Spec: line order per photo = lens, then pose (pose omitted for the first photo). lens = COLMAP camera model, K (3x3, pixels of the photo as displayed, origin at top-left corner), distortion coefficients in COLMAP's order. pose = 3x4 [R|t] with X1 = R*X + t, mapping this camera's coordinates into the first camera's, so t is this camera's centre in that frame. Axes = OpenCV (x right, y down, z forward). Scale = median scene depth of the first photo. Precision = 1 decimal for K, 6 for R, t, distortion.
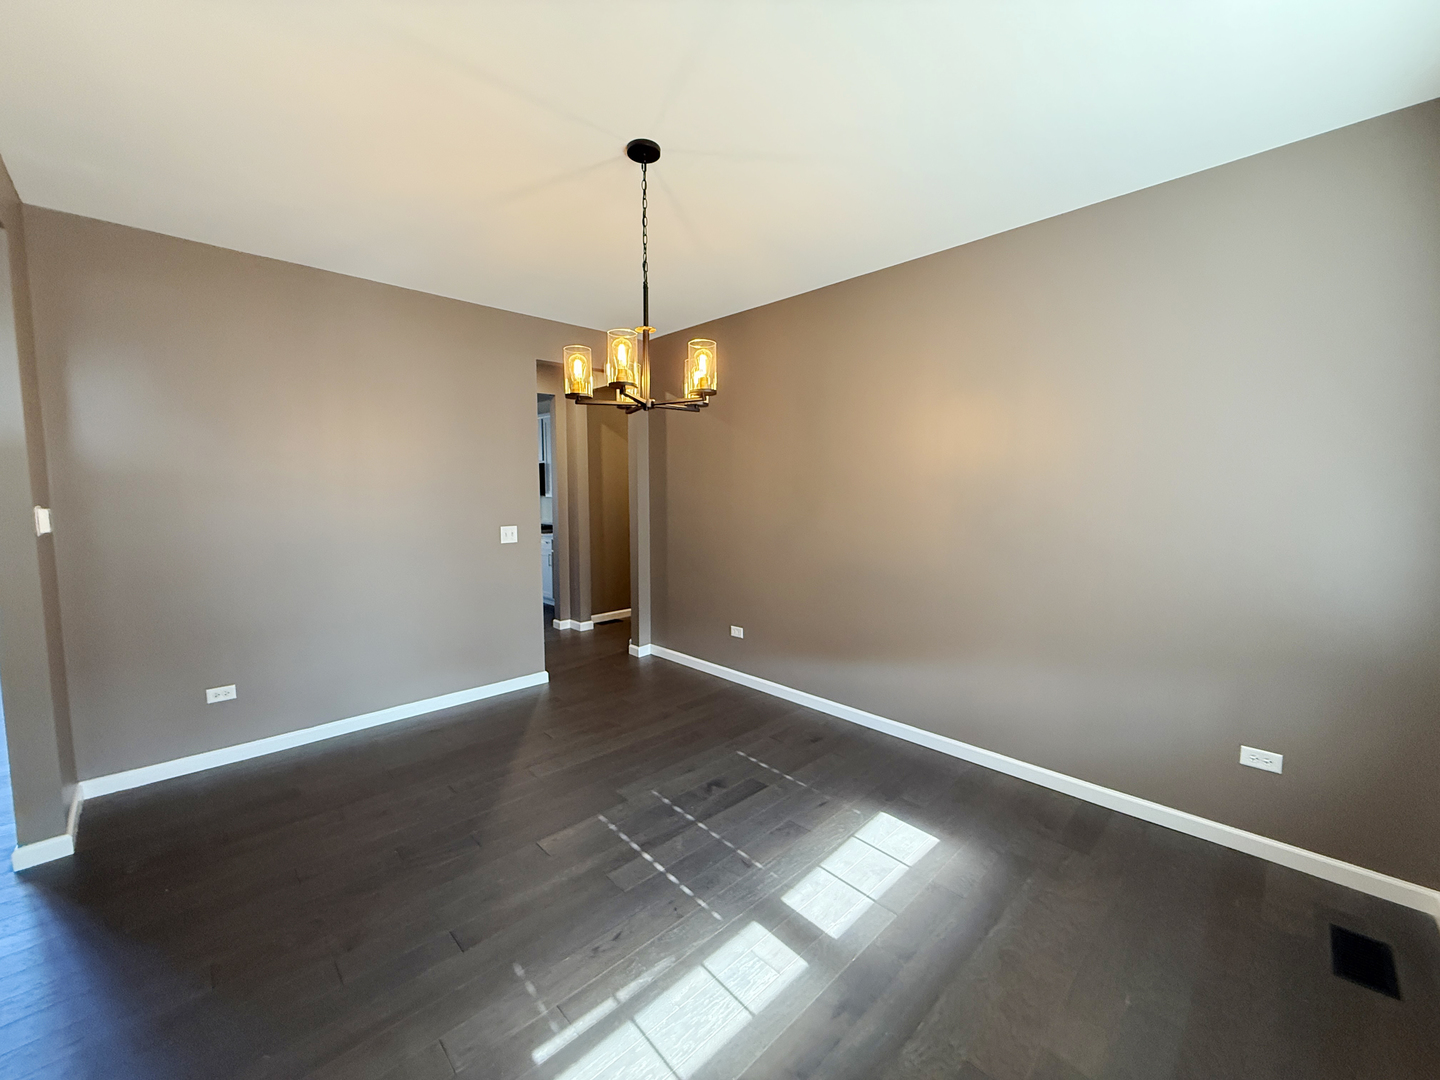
lens RADIAL K [[573.8, 0, 717.0], [0, 573.8, 544.9], [0, 0, 1]] dist [0.001980, 0.000351]
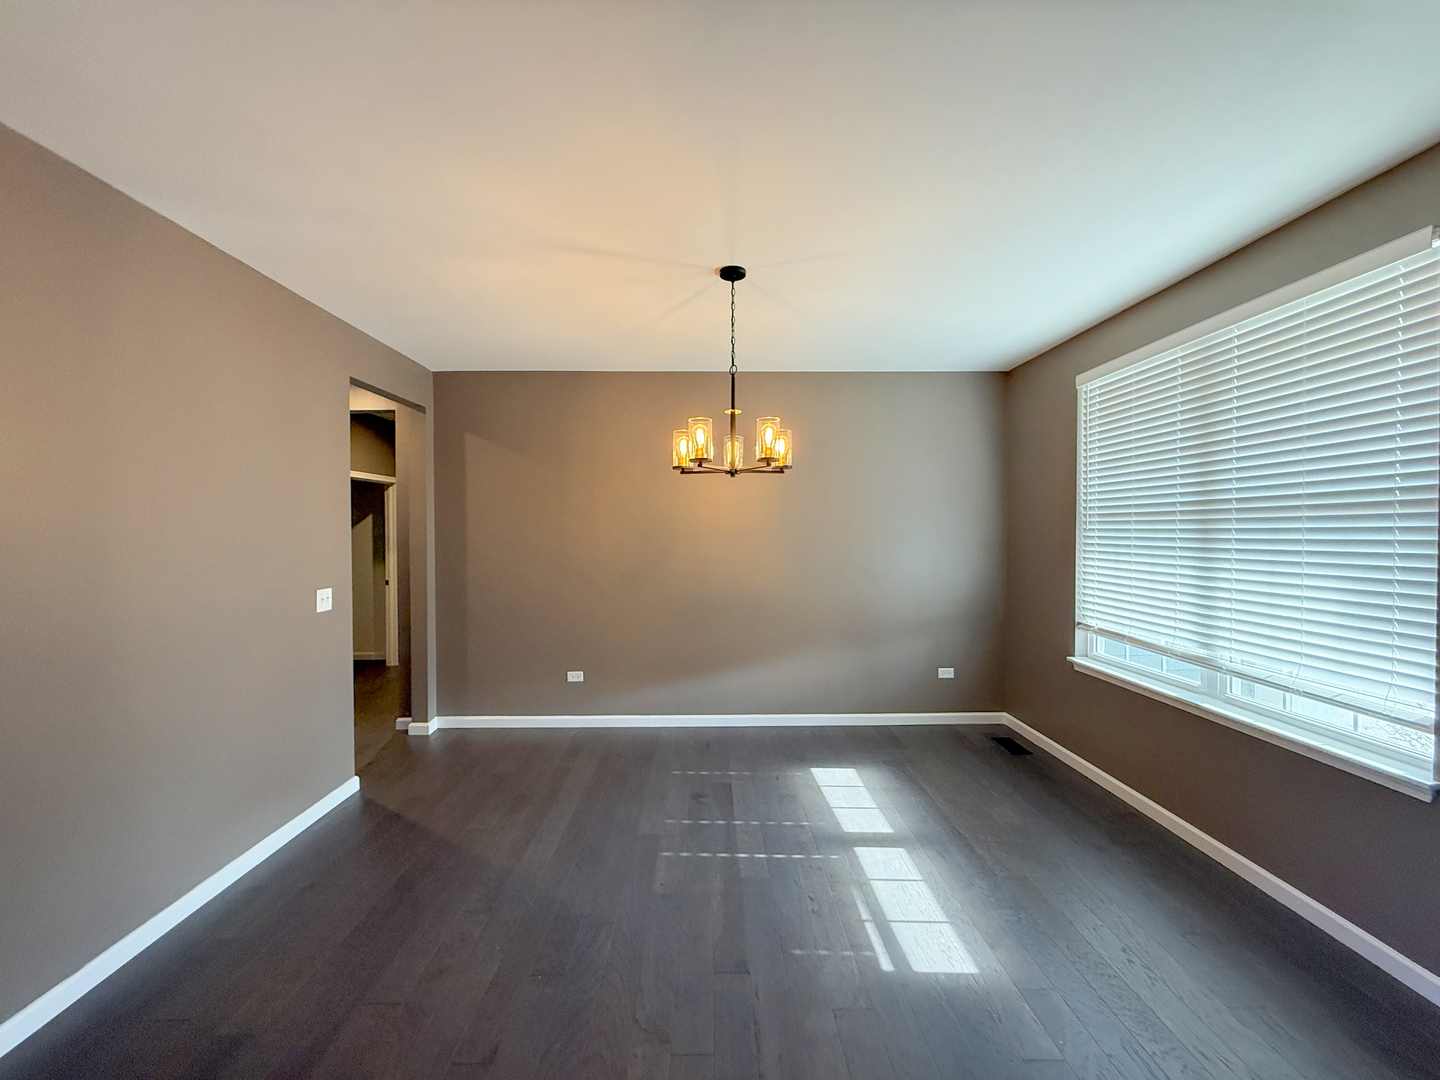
lens RADIAL K [[573.8, 0, 715.2], [0, 573.8, 535.6], [0, 0, 1]] dist [0.001980, 0.000351]
pose [[0.684071, -0.008191, 0.729369, -0.912892], [0.075041, 0.995422, -0.059201, -0.030633], [-0.725545, 0.095230, 0.681554, 0.173401]]
